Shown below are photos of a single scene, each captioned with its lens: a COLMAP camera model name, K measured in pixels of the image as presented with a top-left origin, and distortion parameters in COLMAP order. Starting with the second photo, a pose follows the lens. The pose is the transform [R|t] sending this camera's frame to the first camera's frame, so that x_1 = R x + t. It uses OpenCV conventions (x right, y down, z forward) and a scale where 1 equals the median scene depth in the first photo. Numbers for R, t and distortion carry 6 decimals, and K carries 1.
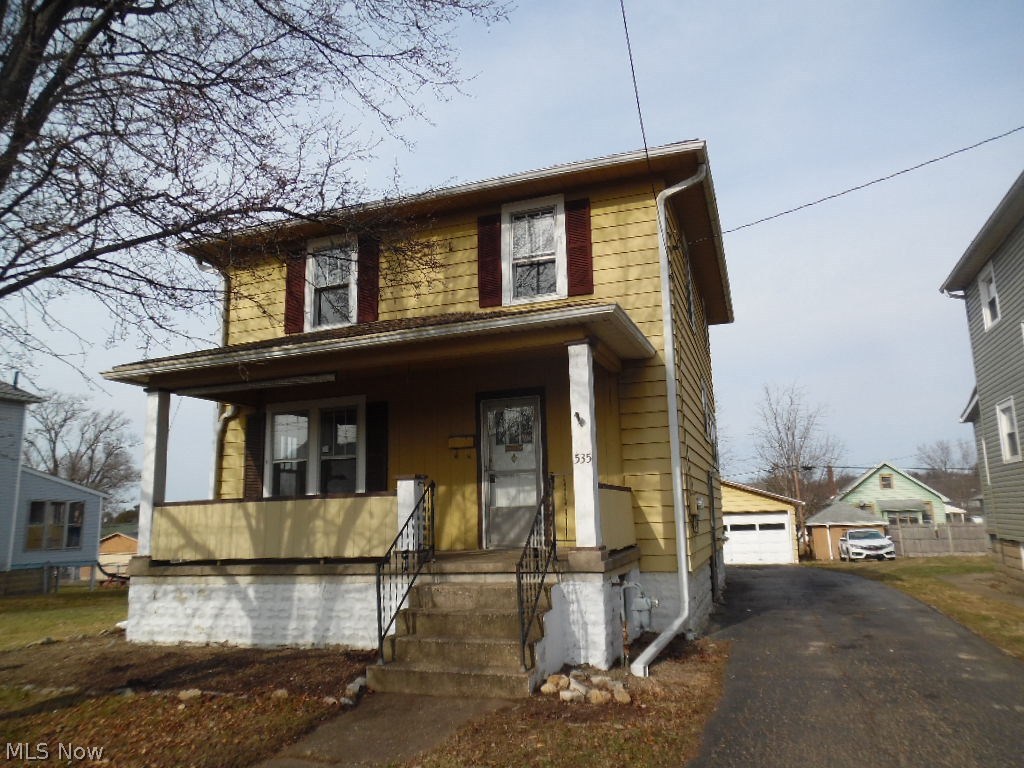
lens RADIAL K [[726.4, 0, 514.2], [0, 726.4, 380.8], [0, 0, 1]] dist [0.008389, 0.001768]
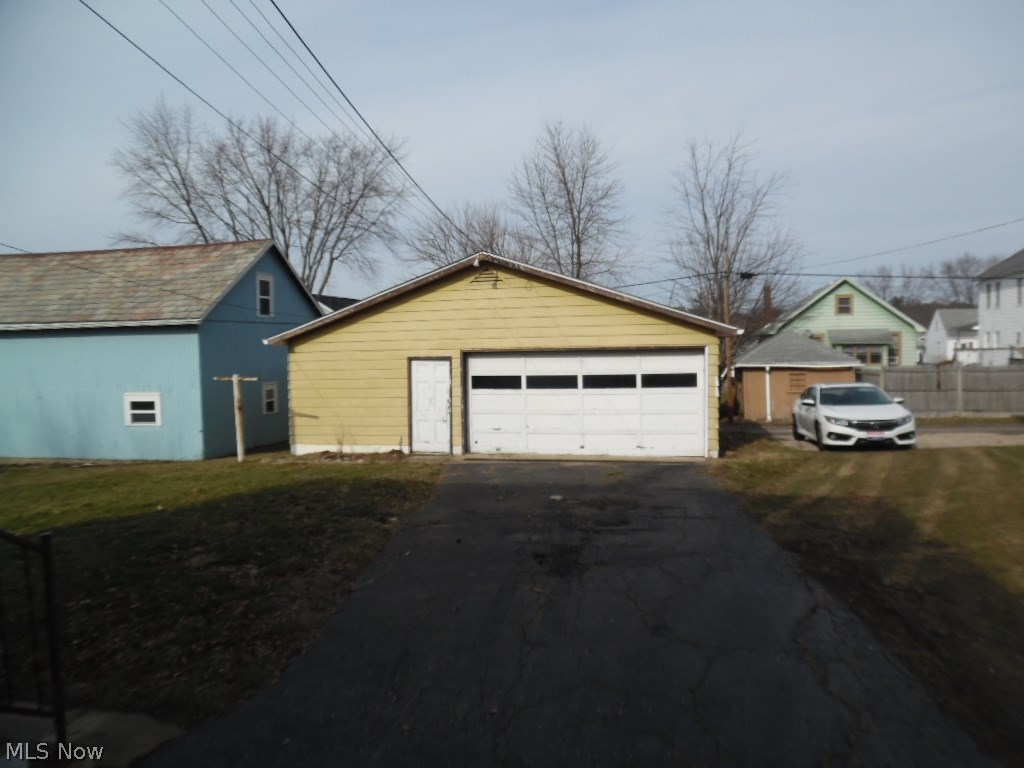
lens RADIAL K [[726.4, 0, 509.2], [0, 726.4, 385.1], [0, 0, 1]] dist [0.008389, 0.001768]
pose [[0.996525, 0.001390, 0.083279, 0.159573], [-0.021073, 0.971537, 0.235947, 0.071538], [-0.080580, -0.236882, 0.968191, 0.416641]]
